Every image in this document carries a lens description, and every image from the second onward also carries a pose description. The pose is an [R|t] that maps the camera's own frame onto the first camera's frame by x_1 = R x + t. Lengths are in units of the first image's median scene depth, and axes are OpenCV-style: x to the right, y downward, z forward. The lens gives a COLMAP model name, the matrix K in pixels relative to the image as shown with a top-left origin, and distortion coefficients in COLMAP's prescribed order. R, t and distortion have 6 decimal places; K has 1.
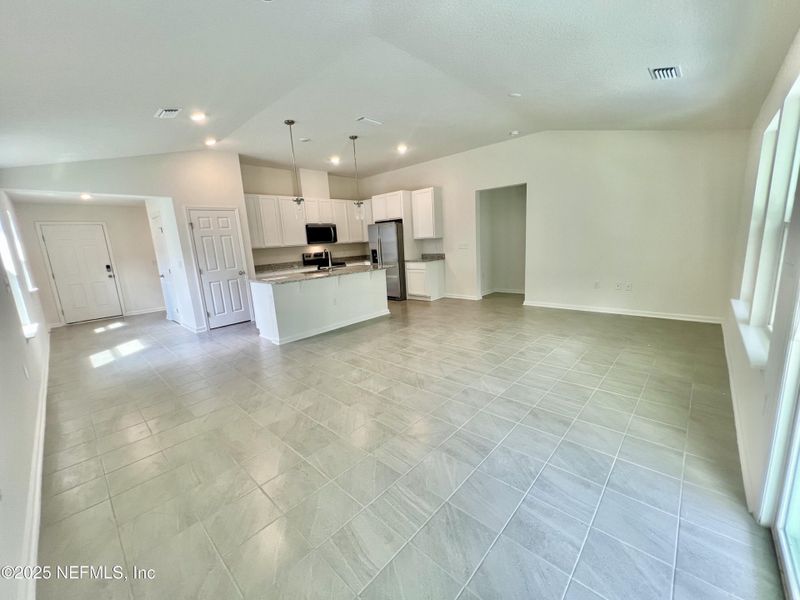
lens RADIAL K [[321.2, 0, 404.3], [0, 321.2, 299.9], [0, 0, 1]] dist [-0.001595, 0.000088]
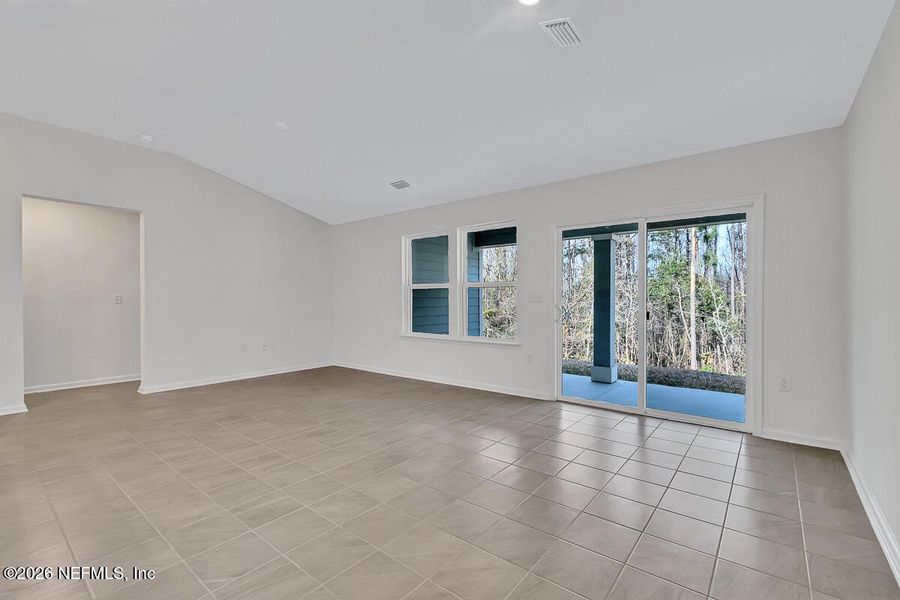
lens RADIAL K [[400.3, 0, 438.4], [0, 400.3, 301.9], [0, 0, 1]] dist [-0.002908, -0.000318]
pose [[-0.045238, 0.051213, 0.997663, -0.449808], [0.194525, 0.980020, -0.041487, -0.018608], [-0.979854, 0.192194, -0.054296, 0.443654]]
